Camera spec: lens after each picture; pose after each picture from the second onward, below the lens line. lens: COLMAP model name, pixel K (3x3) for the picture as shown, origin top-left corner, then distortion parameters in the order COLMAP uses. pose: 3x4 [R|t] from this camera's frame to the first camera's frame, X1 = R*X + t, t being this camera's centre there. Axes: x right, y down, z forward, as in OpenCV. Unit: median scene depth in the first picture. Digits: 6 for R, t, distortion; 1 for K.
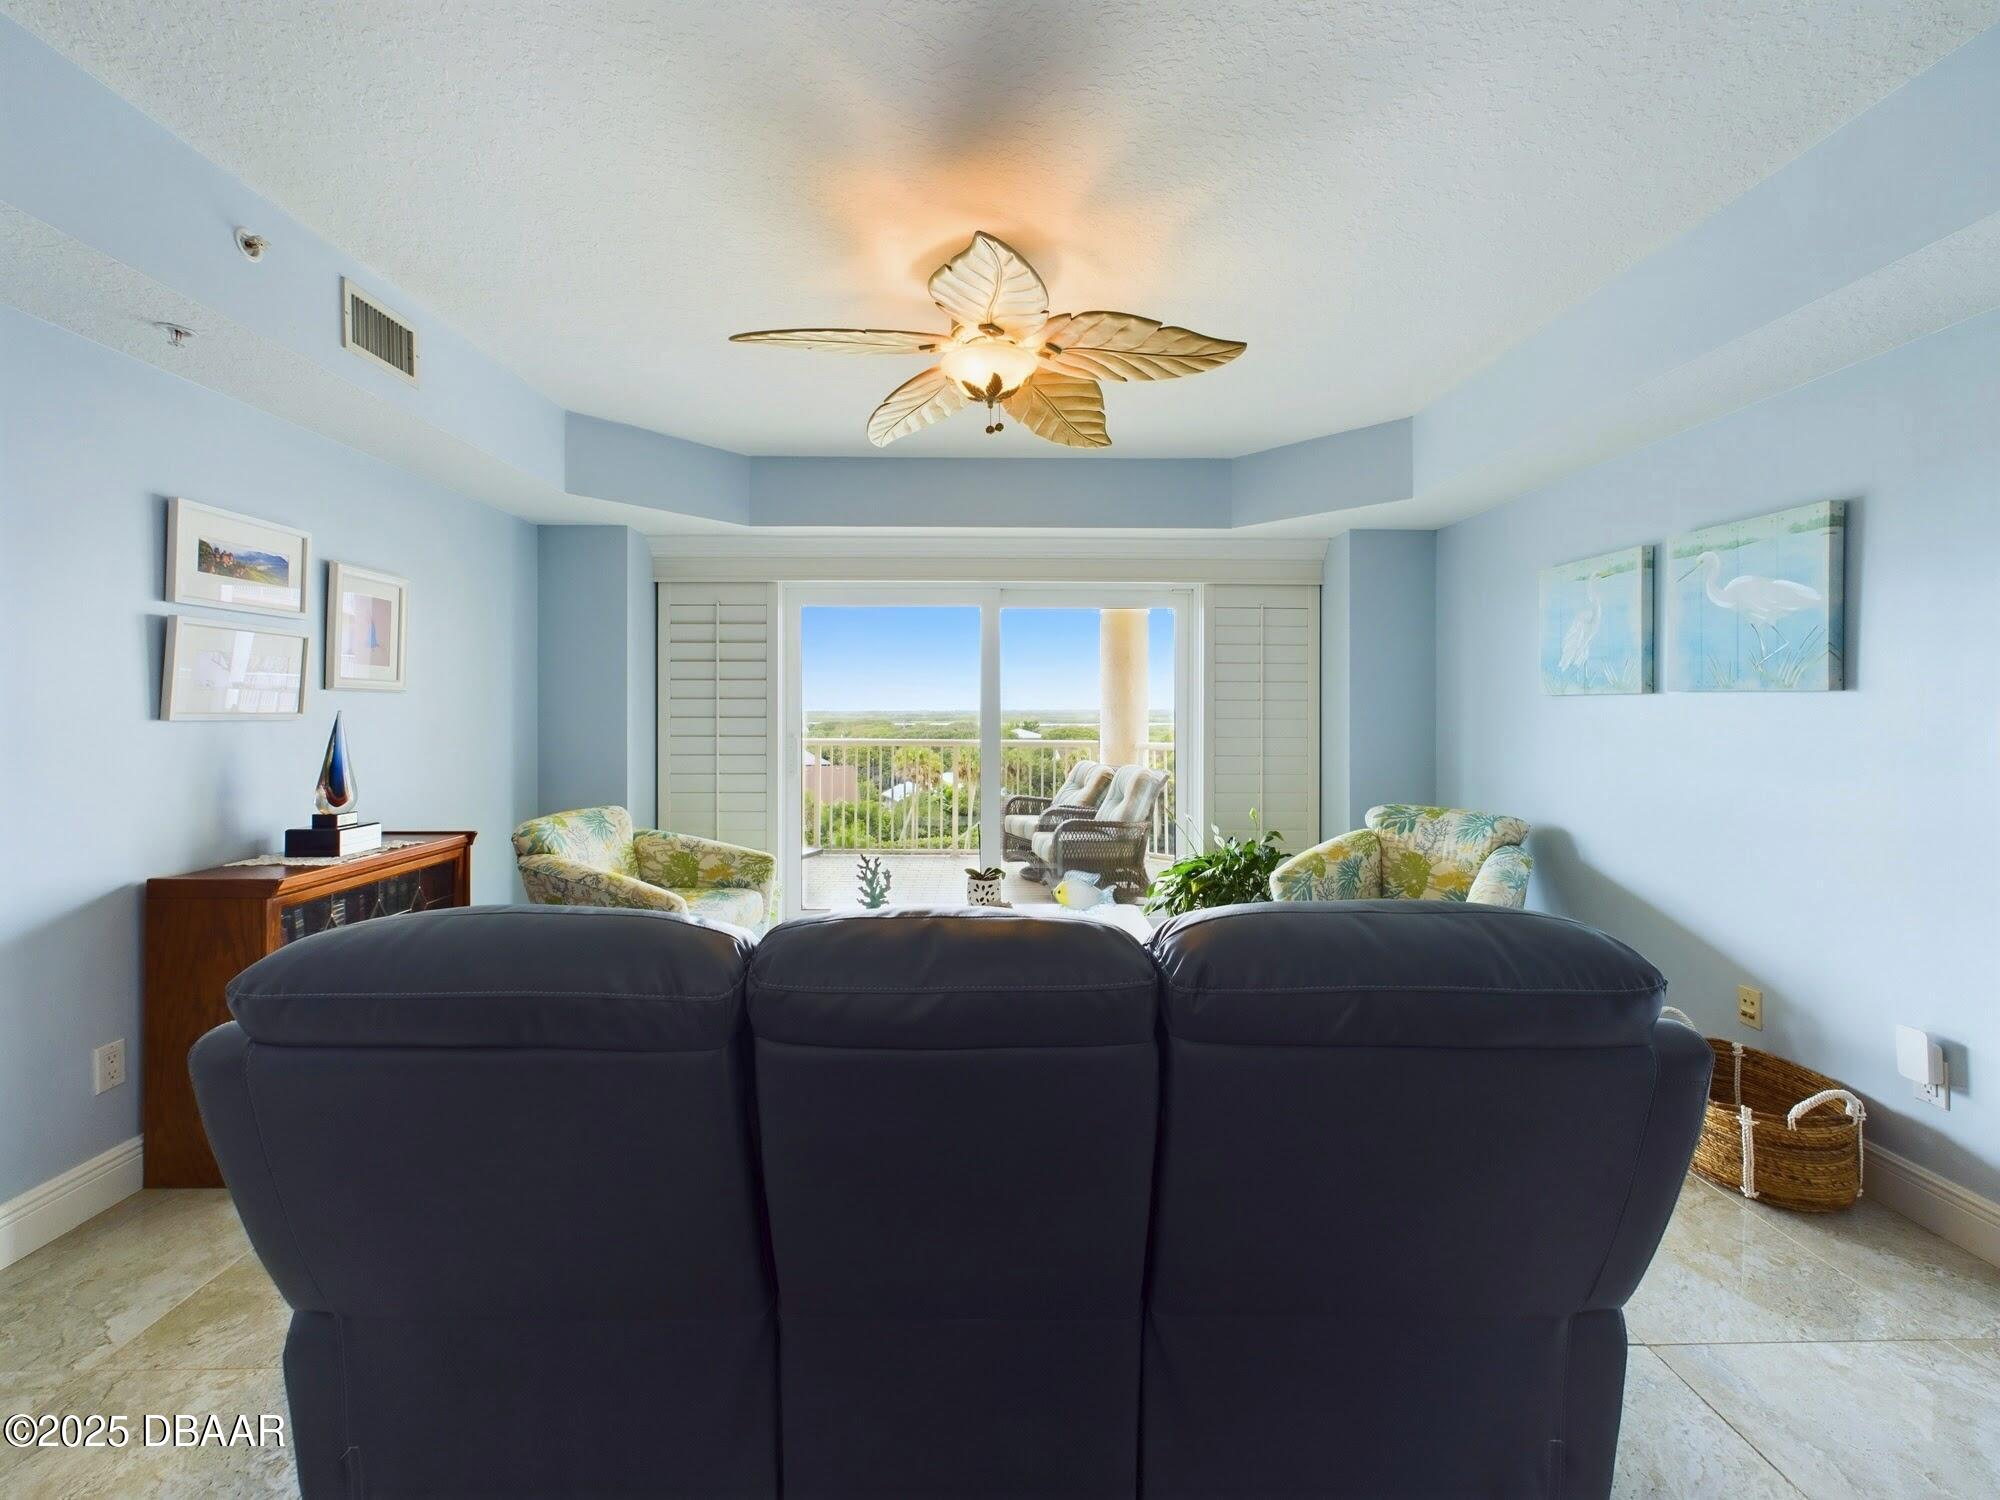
lens RADIAL K [[802.2, 0, 998.7], [0, 802.2, 707.3], [0, 0, 1]] dist [0.002087, 0.000158]
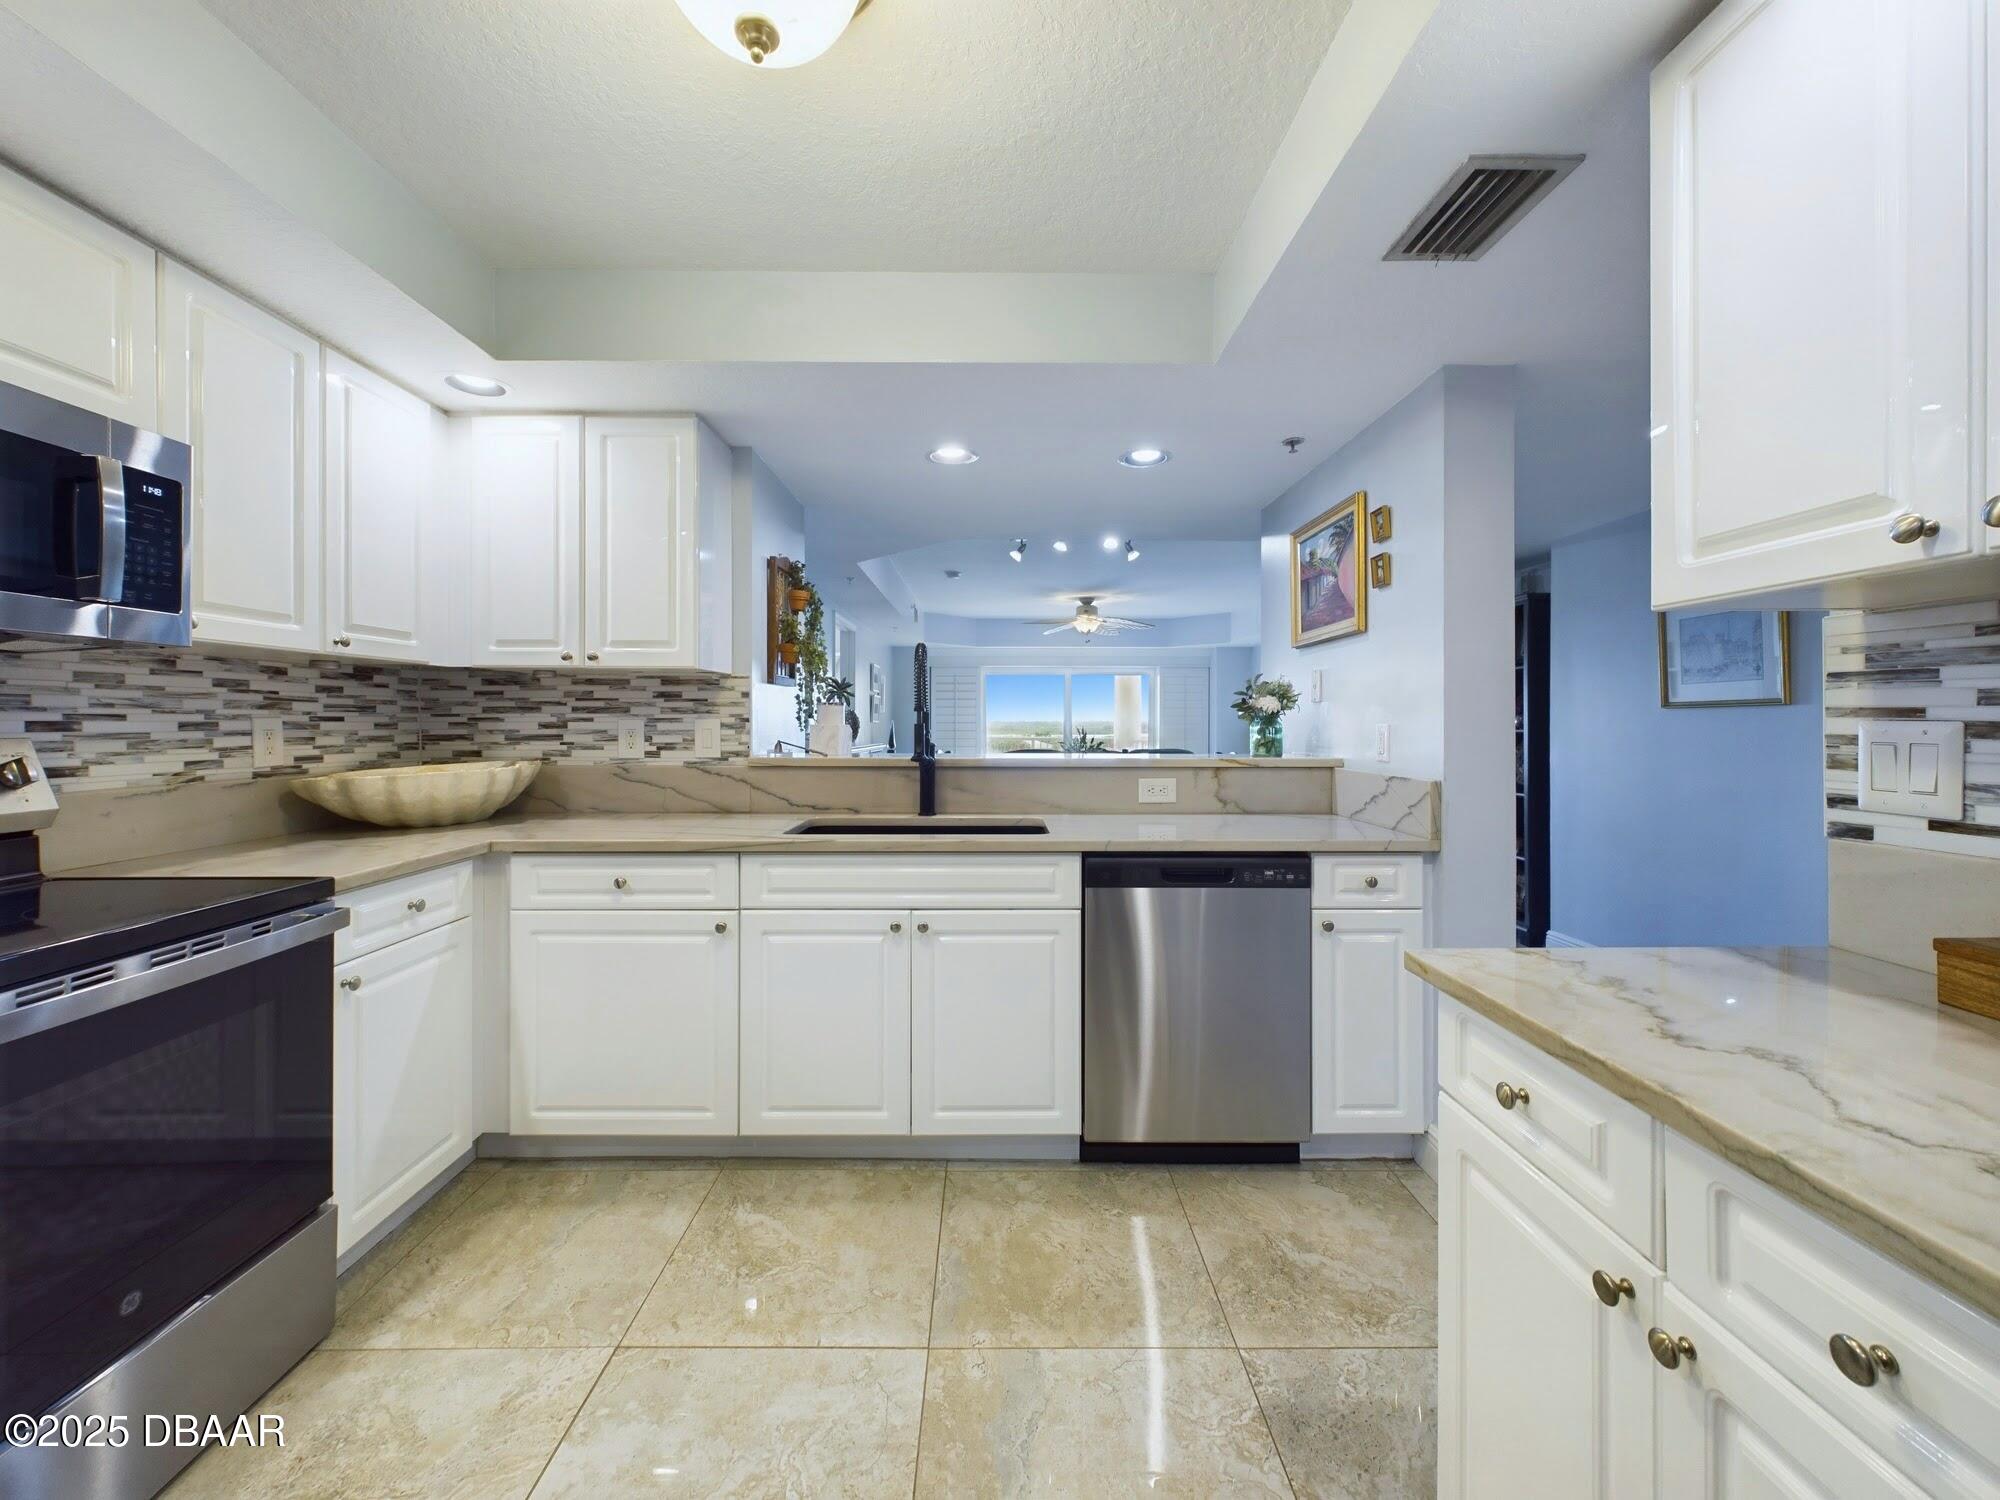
lens RADIAL K [[801.2, 0, 999.9], [0, 801.2, 725.2], [0, 0, 1]] dist [-0.001001, -0.000020]
pose [[0.999911, -0.000766, -0.013349, -0.256627], [0.000891, 0.999956, 0.009361, -0.004347], [0.013341, -0.009372, 0.999867, -1.918493]]
